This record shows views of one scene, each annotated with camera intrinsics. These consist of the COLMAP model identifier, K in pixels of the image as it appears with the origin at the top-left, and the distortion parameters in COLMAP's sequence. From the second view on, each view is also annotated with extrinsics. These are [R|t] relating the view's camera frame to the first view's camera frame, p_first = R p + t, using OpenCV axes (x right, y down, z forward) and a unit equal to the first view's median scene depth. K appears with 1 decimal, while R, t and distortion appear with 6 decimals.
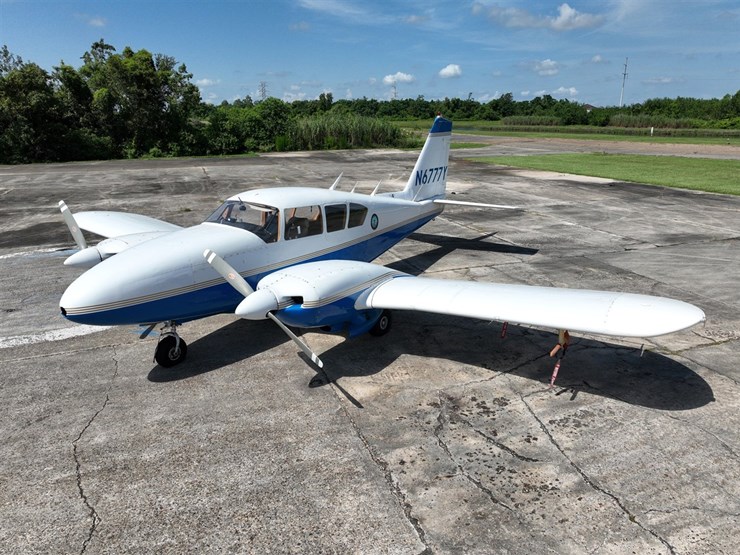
lens RADIAL K [[522.4, 0, 369.8], [0, 522.4, 276.3], [0, 0, 1]] dist [0.000804, 0.017389]
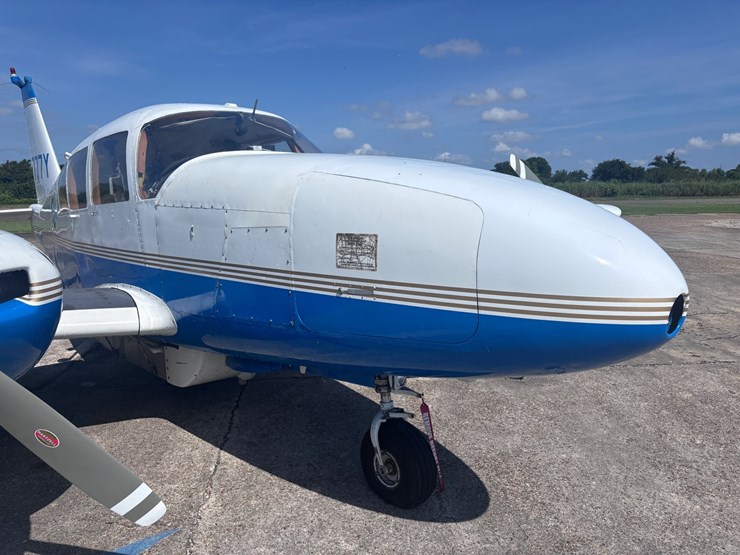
lens RADIAL K [[560.7, 0, 365.2], [0, 560.7, 277.8], [0, 0, 1]] dist [0.057385, -0.075621]
pose [[0.251272, -0.142210, 0.957412, -0.547752], [0.290593, 0.954601, 0.065527, -0.010338], [-0.923265, 0.261752, 0.281190, 0.639726]]
